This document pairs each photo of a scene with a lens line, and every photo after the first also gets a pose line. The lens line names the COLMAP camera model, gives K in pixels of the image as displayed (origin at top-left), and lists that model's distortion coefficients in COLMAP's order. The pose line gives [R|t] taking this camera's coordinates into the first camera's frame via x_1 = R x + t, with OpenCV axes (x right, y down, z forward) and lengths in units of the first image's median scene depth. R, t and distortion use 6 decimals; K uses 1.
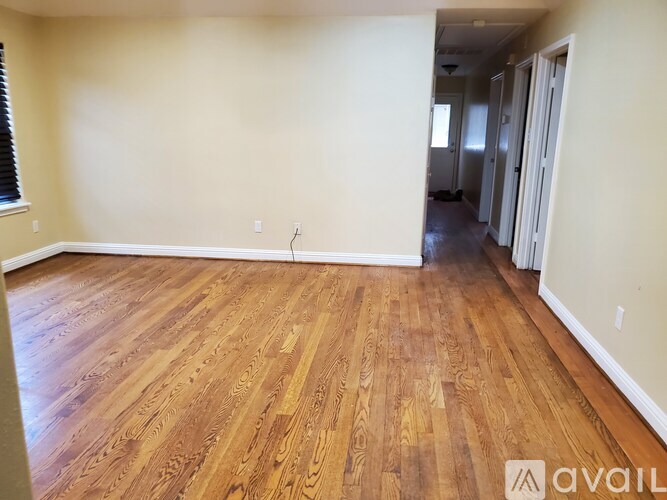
lens RADIAL K [[510.8, 0, 333.5], [0, 510.8, 250.0], [0, 0, 1]] dist [0.003318, 0.008310]
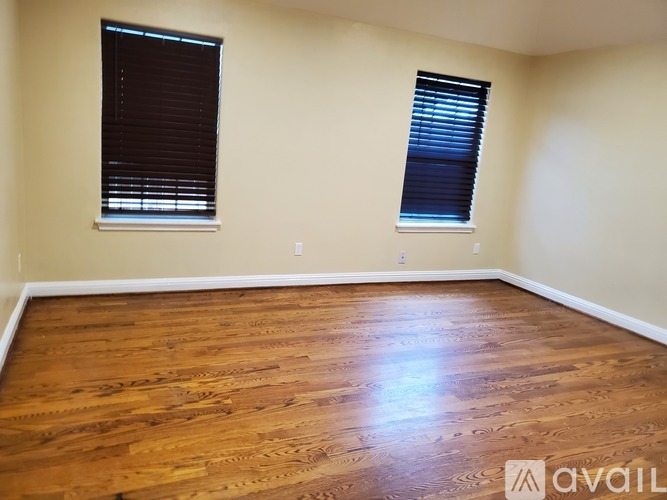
lens RADIAL K [[510.8, 0, 333.5], [0, 510.8, 250.0], [0, 0, 1]] dist [0.003318, 0.008310]
pose [[0.526128, 0.215285, -0.822704, 0.162561], [-0.279362, 0.957490, 0.071900, -0.040549], [0.803210, 0.192003, 0.563905, 0.173228]]
